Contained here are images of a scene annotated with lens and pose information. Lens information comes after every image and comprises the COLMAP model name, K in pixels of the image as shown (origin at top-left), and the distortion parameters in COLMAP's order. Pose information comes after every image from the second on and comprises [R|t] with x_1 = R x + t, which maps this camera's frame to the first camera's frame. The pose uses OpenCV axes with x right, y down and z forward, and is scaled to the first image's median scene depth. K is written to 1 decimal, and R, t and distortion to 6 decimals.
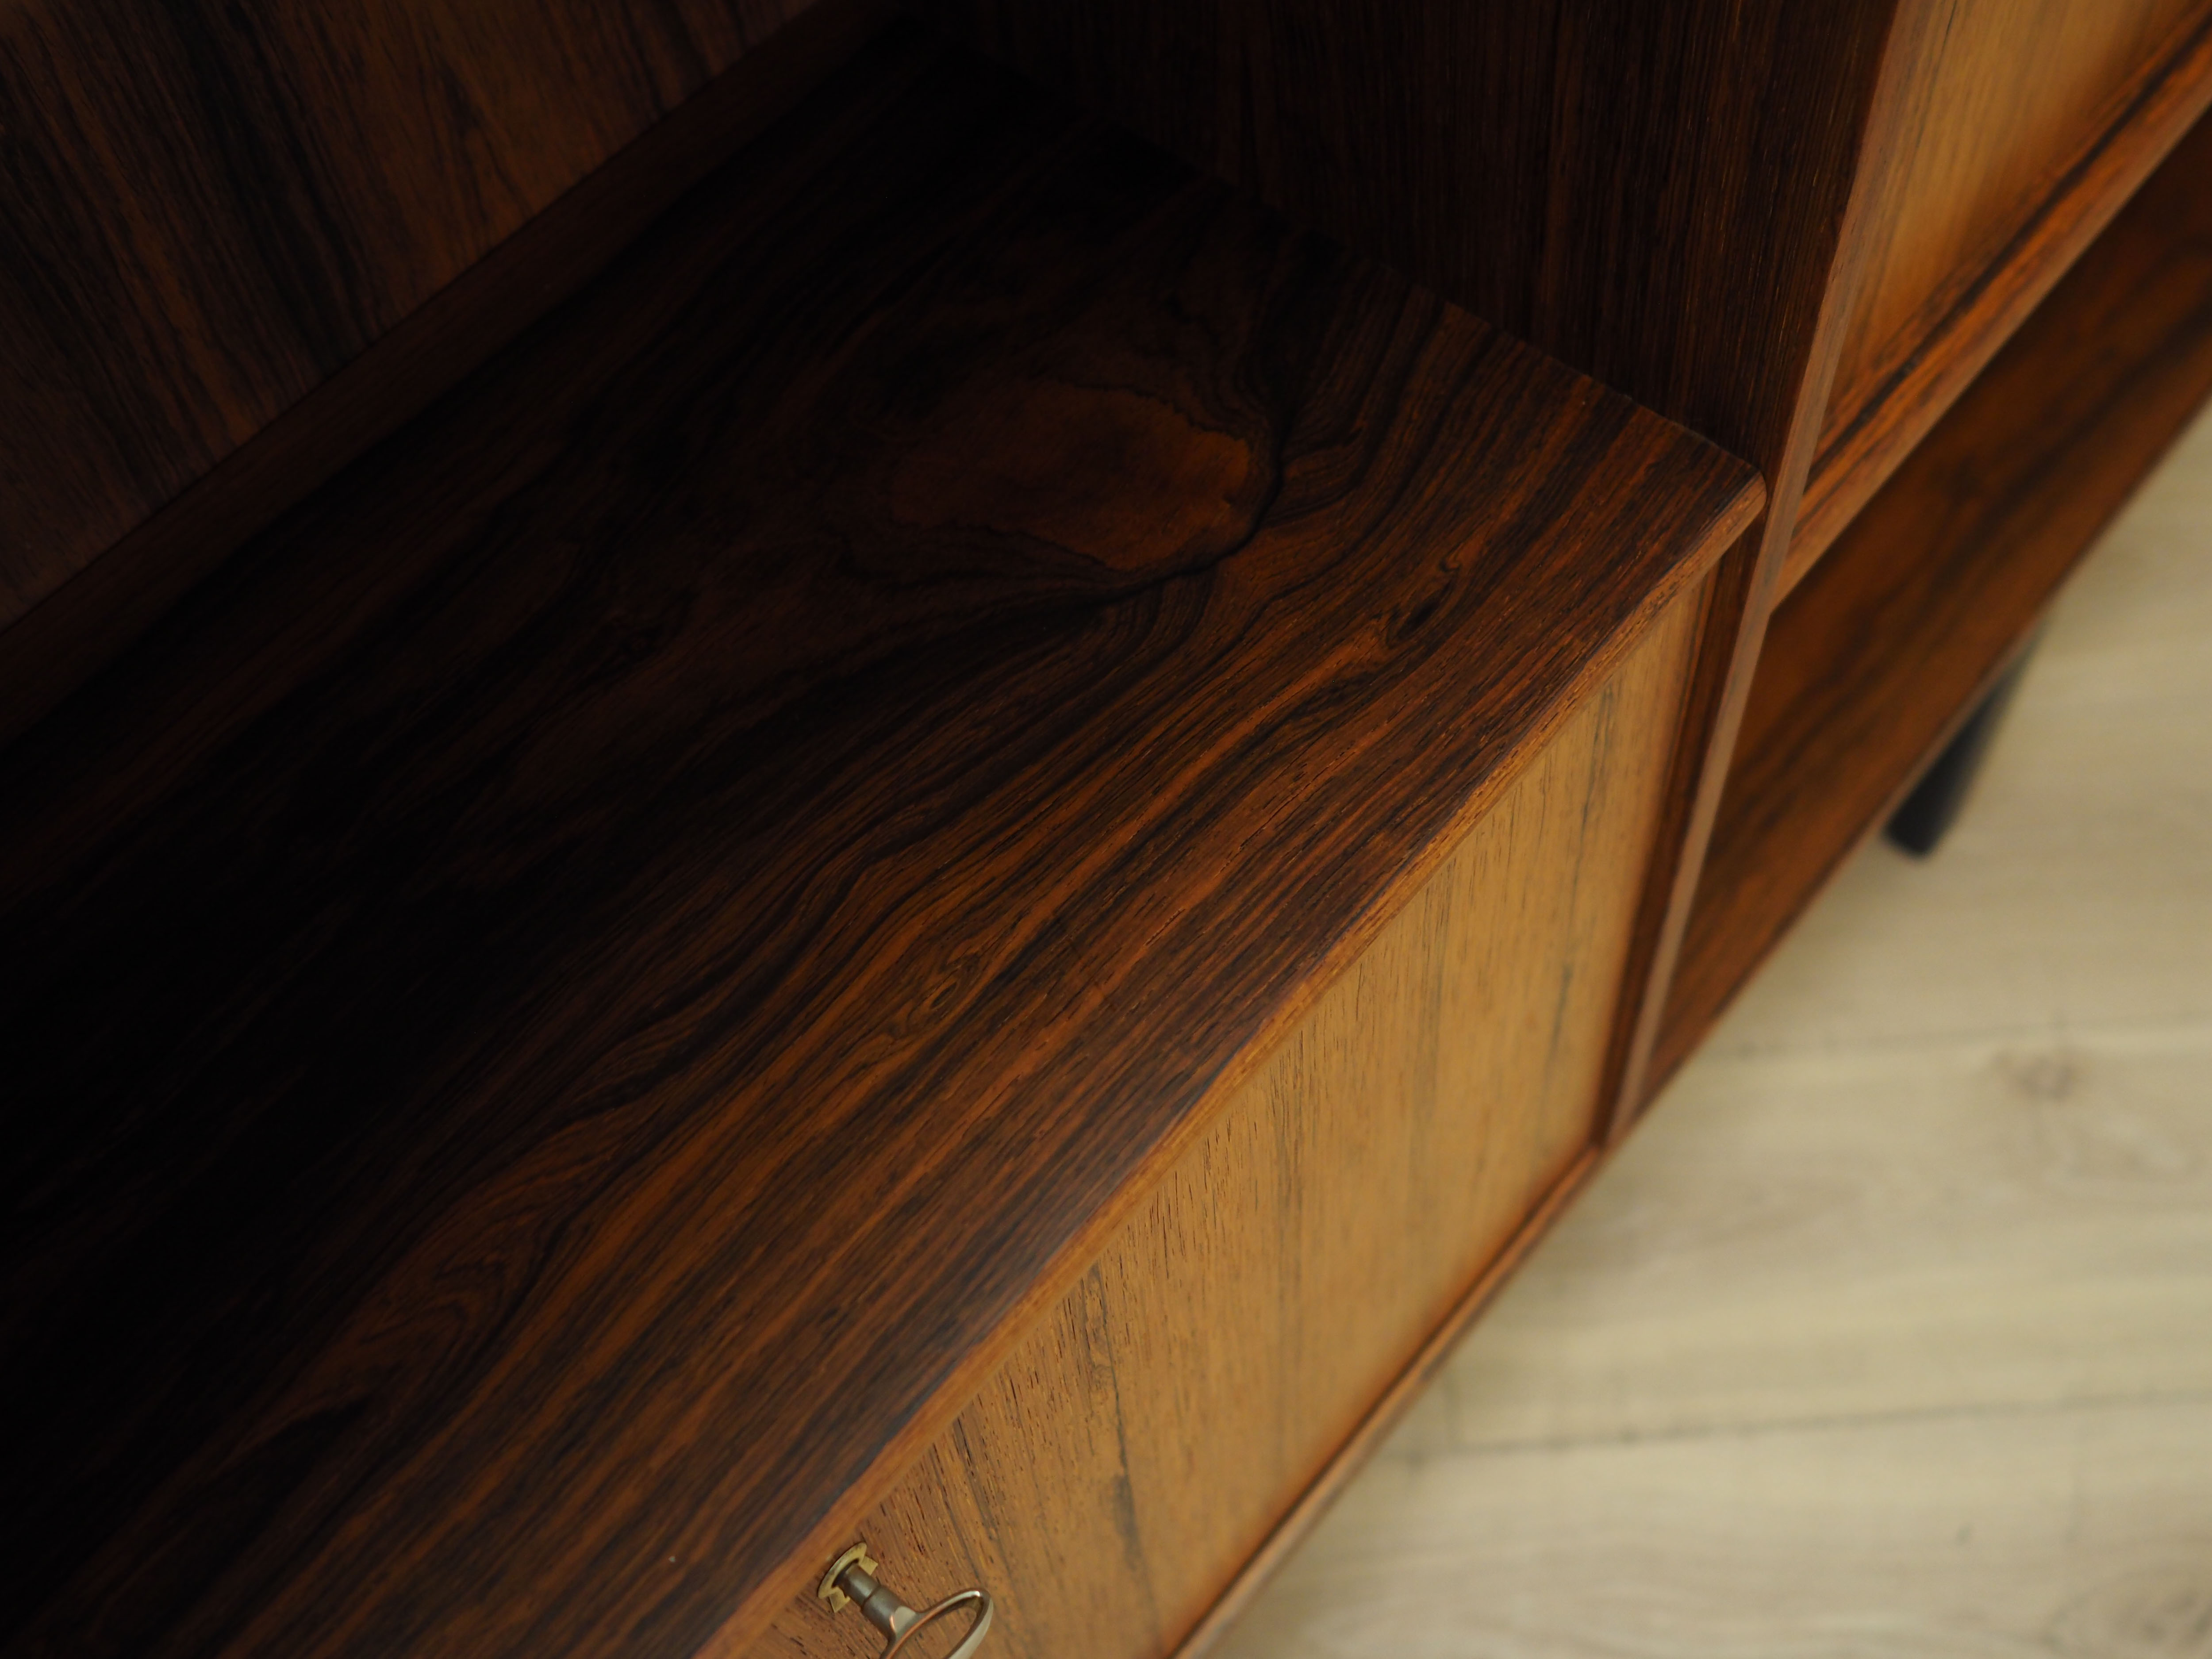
lens RADIAL K [[2284.0, 0, 1106.0], [0, 2284.0, 829.5], [0, 0, 1]] dist [-0.022995, -0.006518]
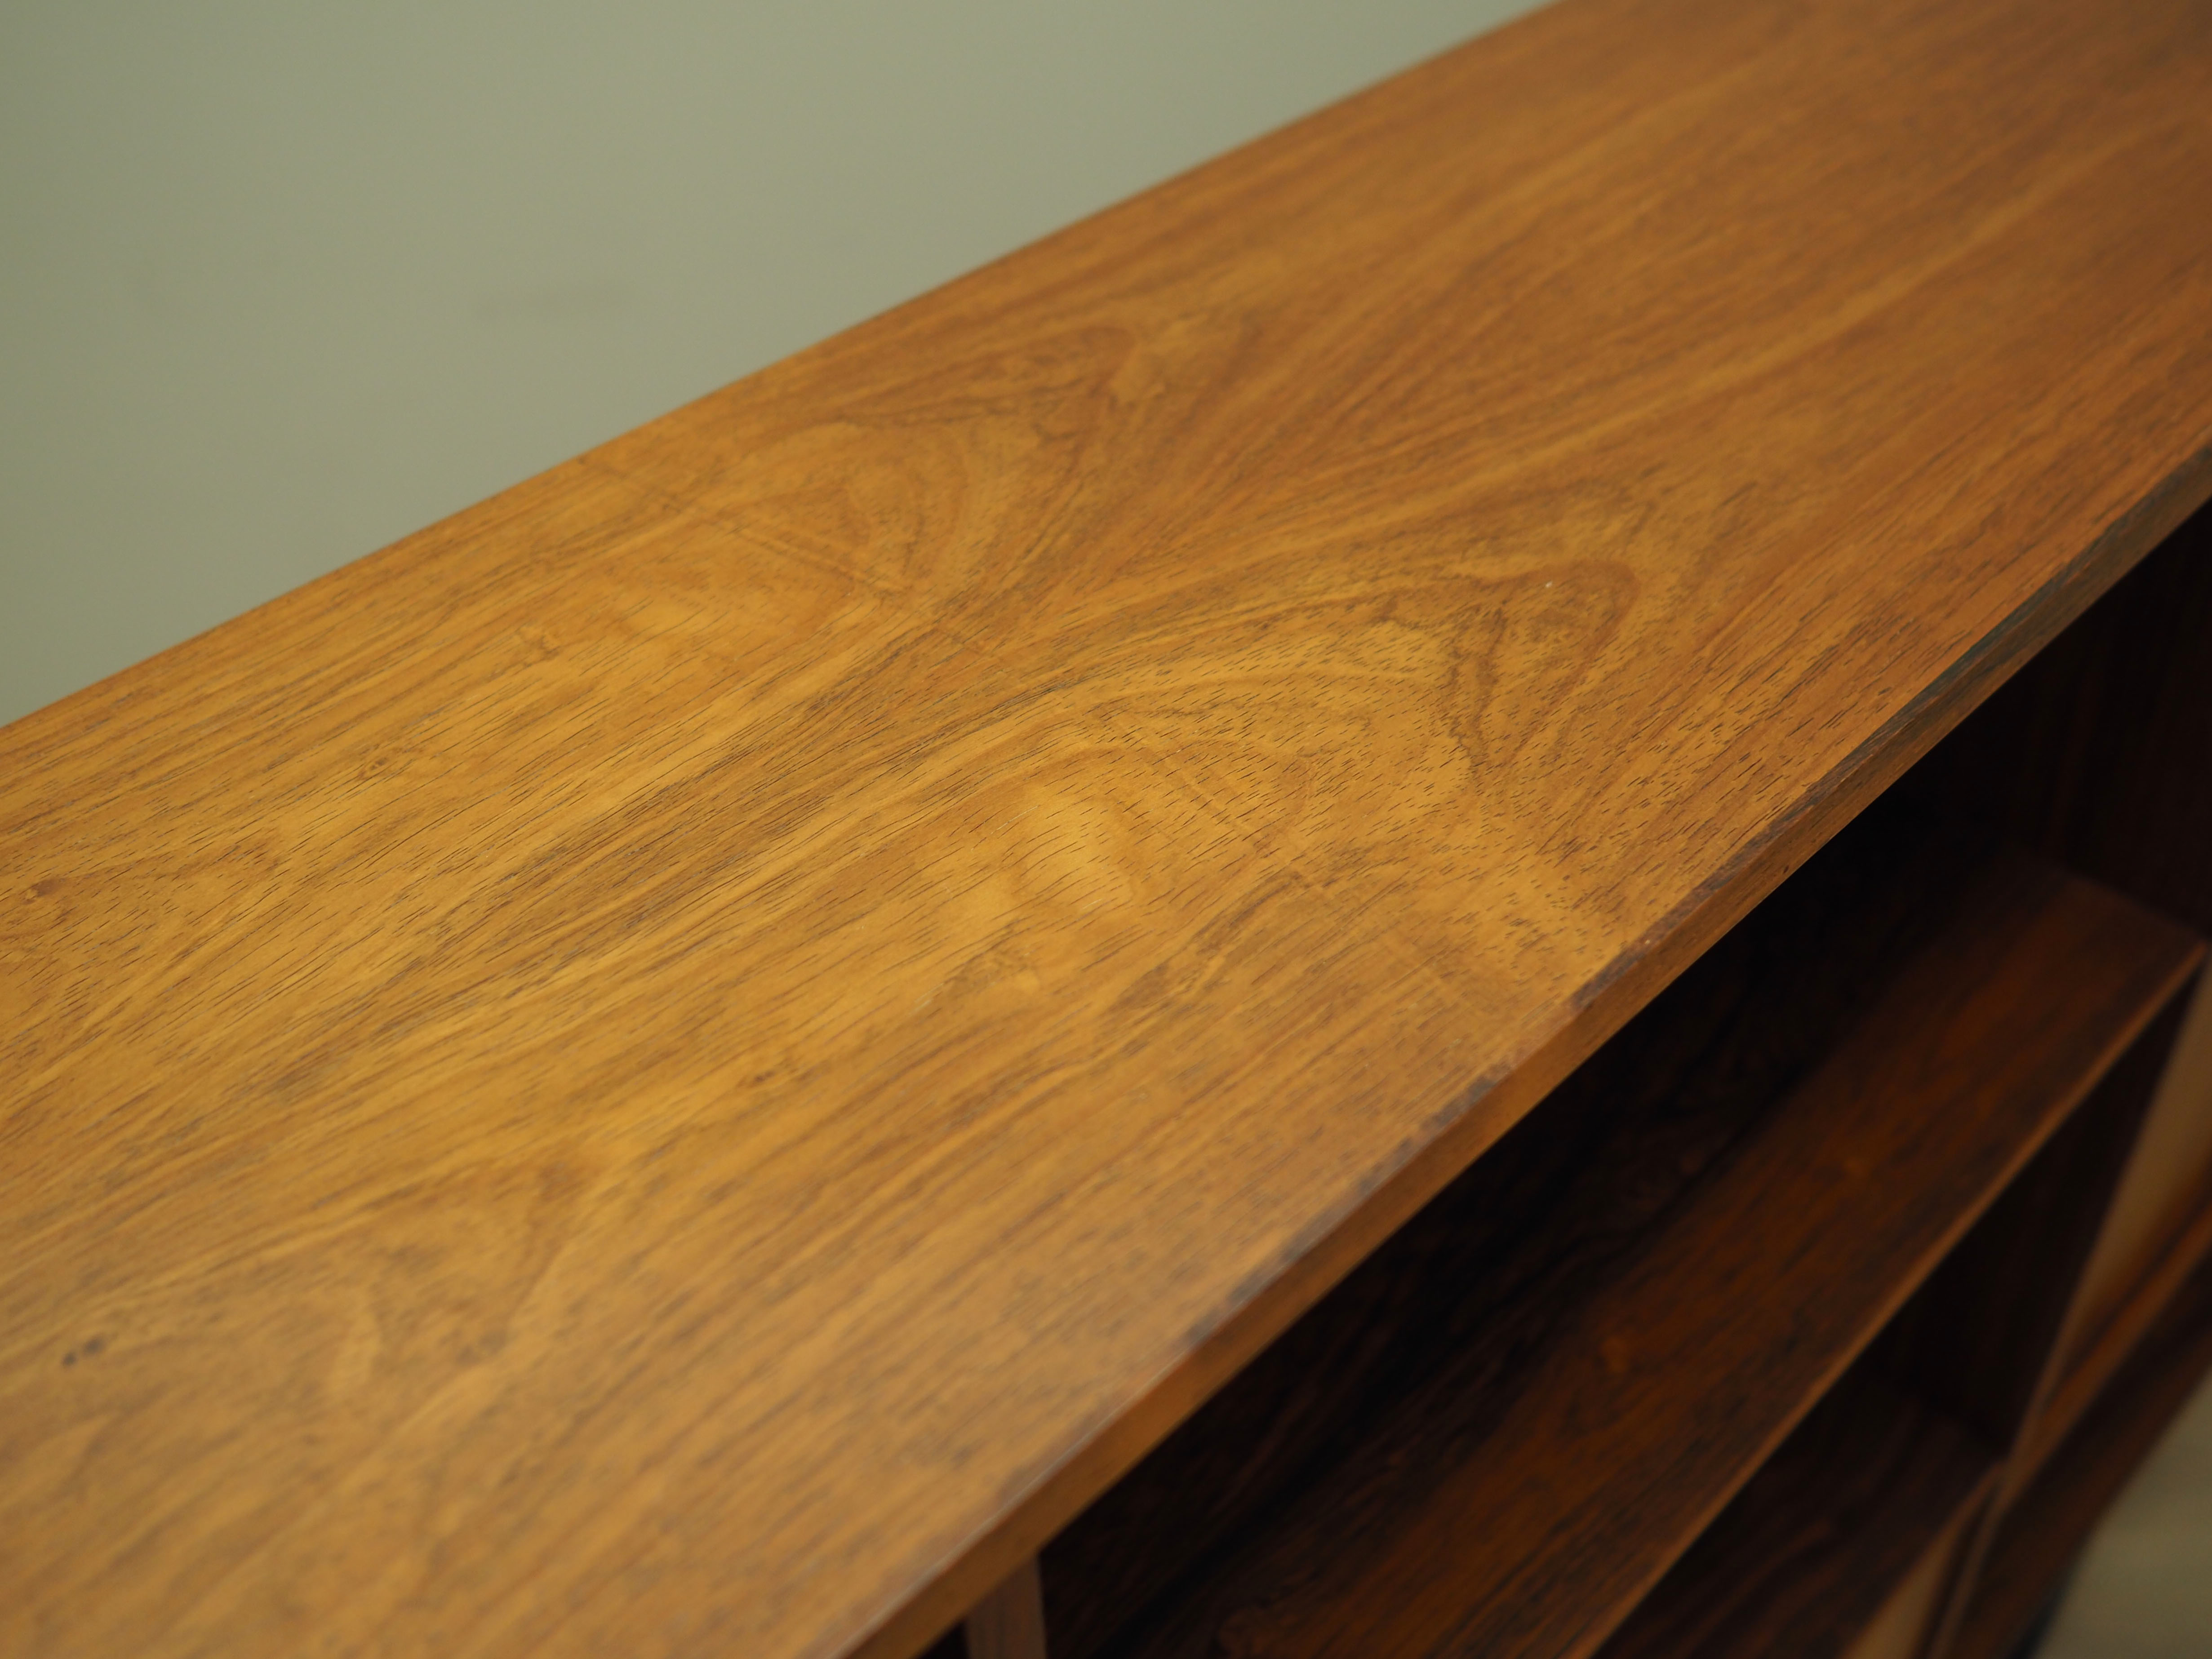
lens RADIAL K [[2327.7, 0, 1106.0], [0, 2327.7, 829.5], [0, 0, 1]] dist [-0.025846, 0.011893]
pose [[0.996698, 0.081174, 0.002157, -0.600773], [-0.076297, 0.945249, -0.317307, 0.040593], [-0.027796, 0.316095, 0.948320, -1.210441]]
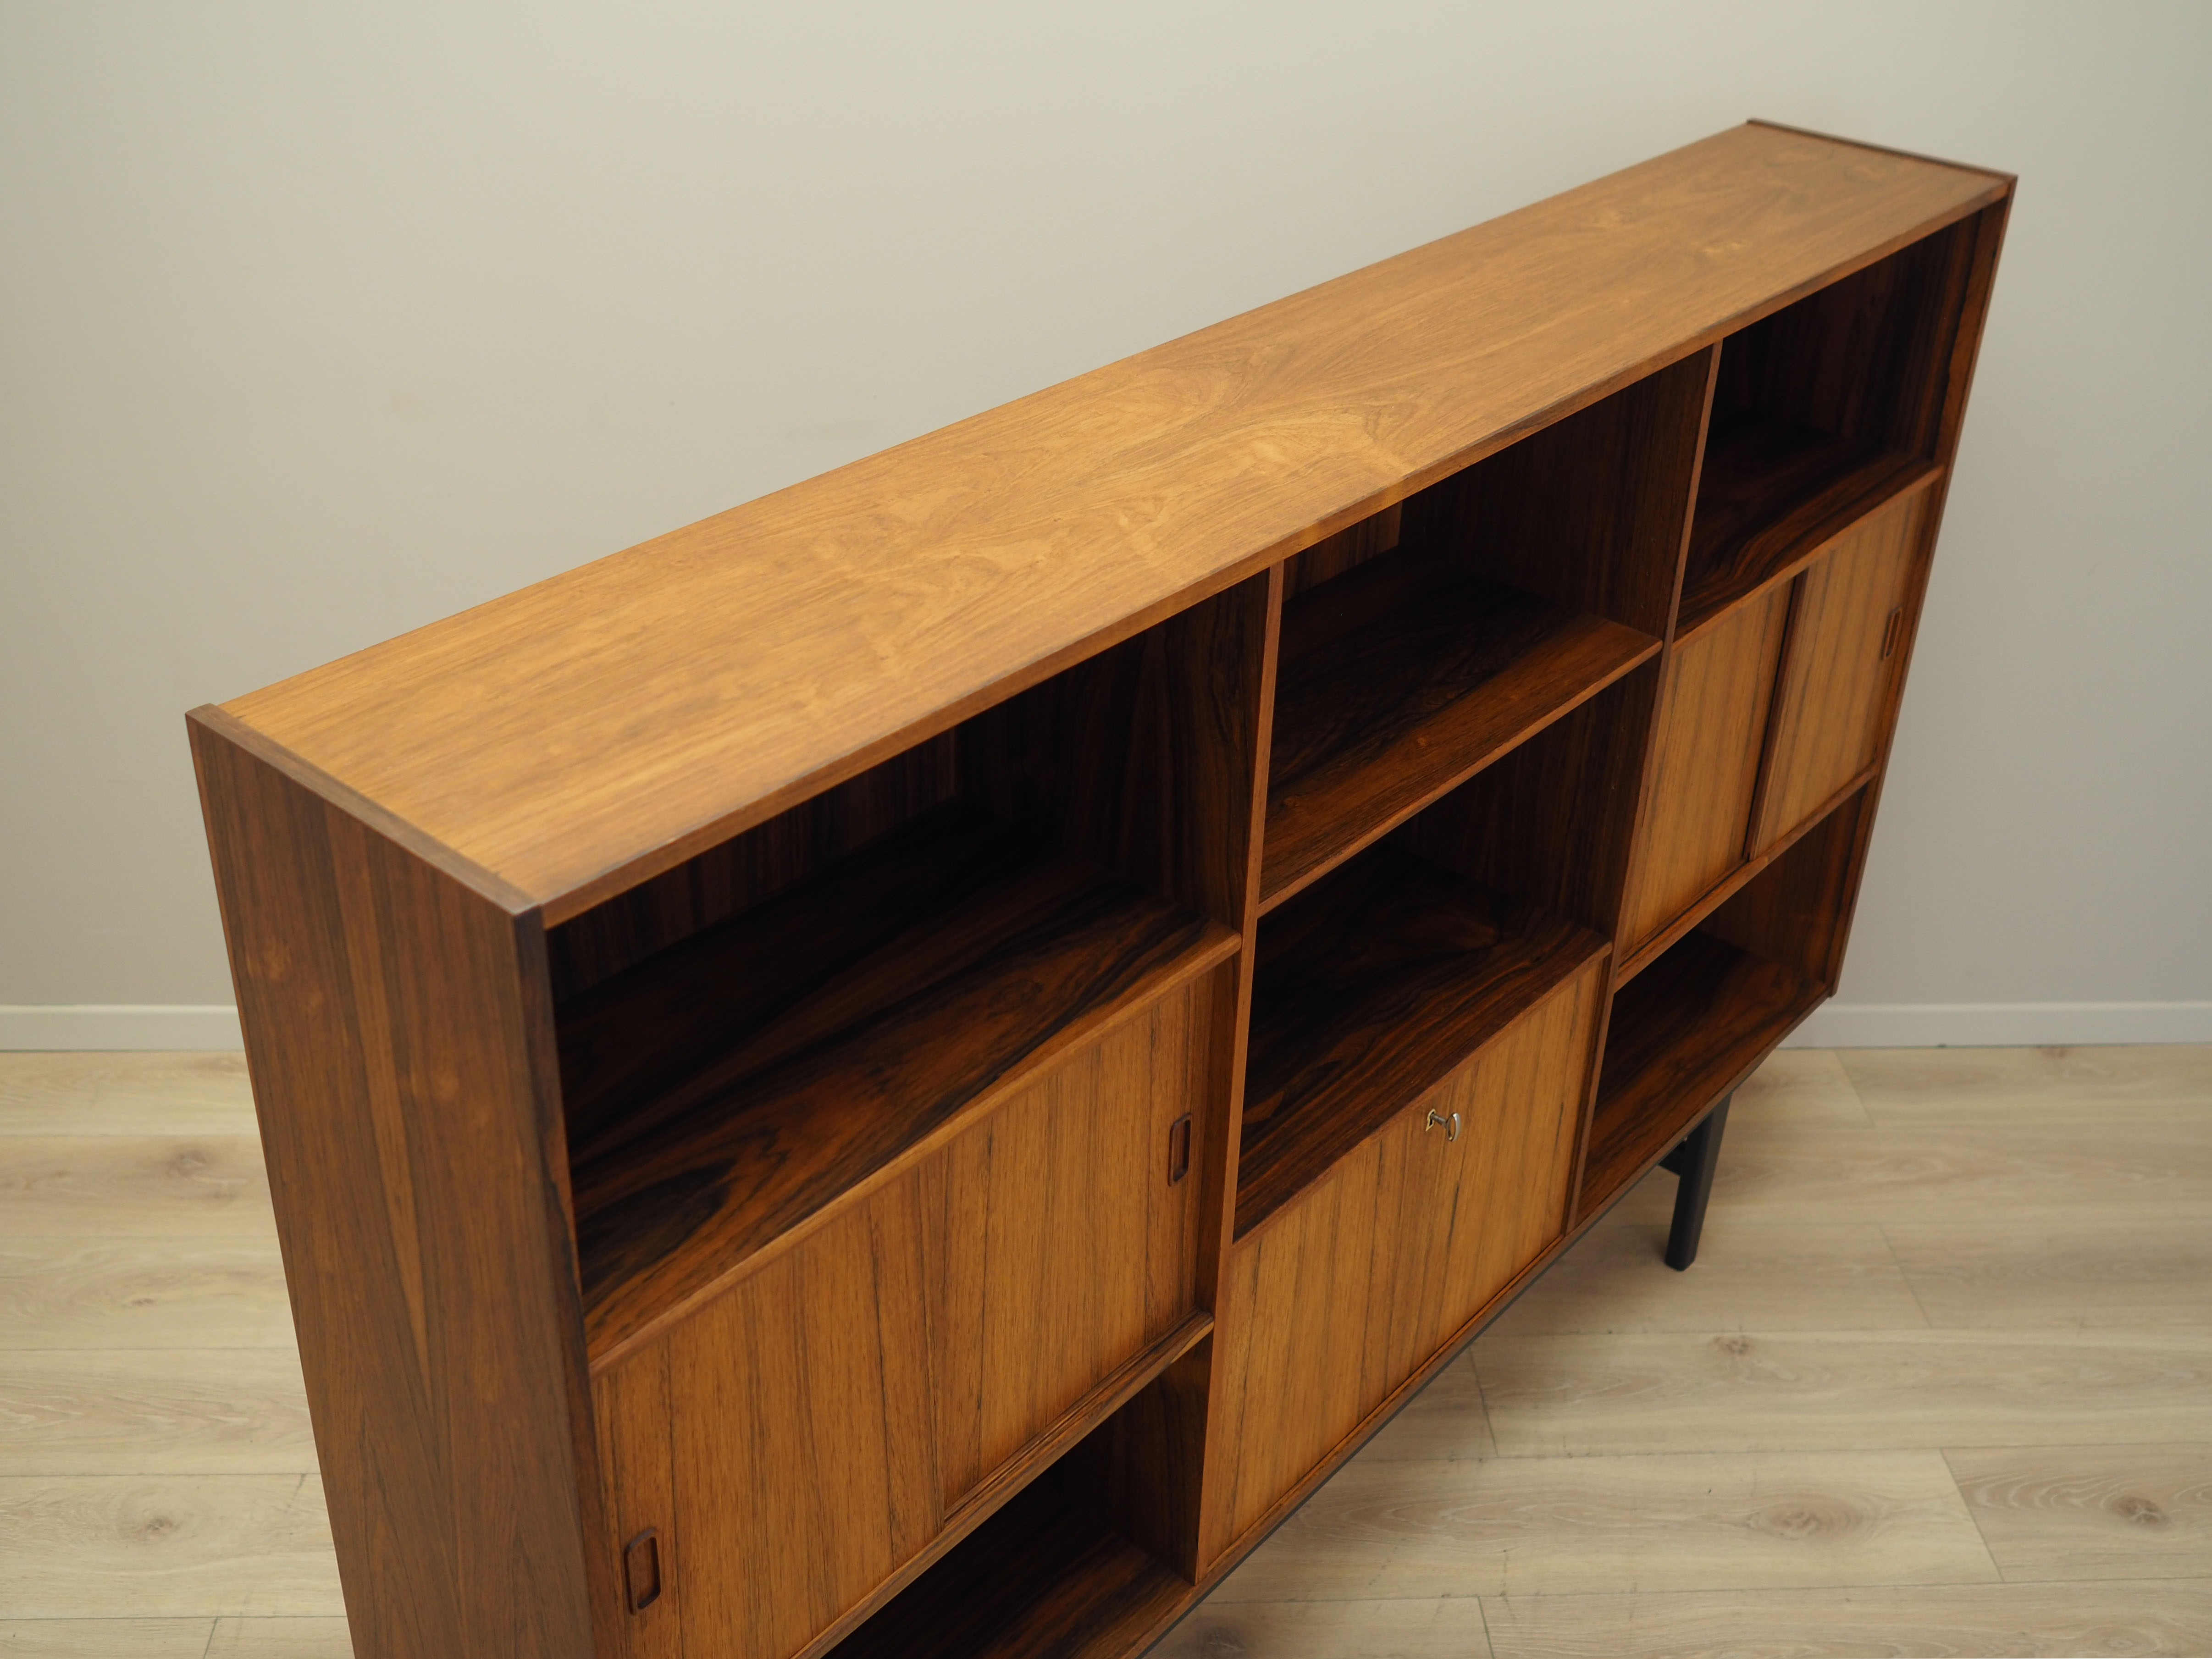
lens RADIAL K [[2400.8, 0, 1108.0], [0, 2400.8, 740.1], [0, 0, 1]] dist [-0.024927, 0.000044]
pose [[0.993120, 0.096556, 0.066257, -1.033518], [-0.052014, 0.870644, -0.489156, 1.845028], [-0.104918, 0.482344, 0.869676, -3.146198]]
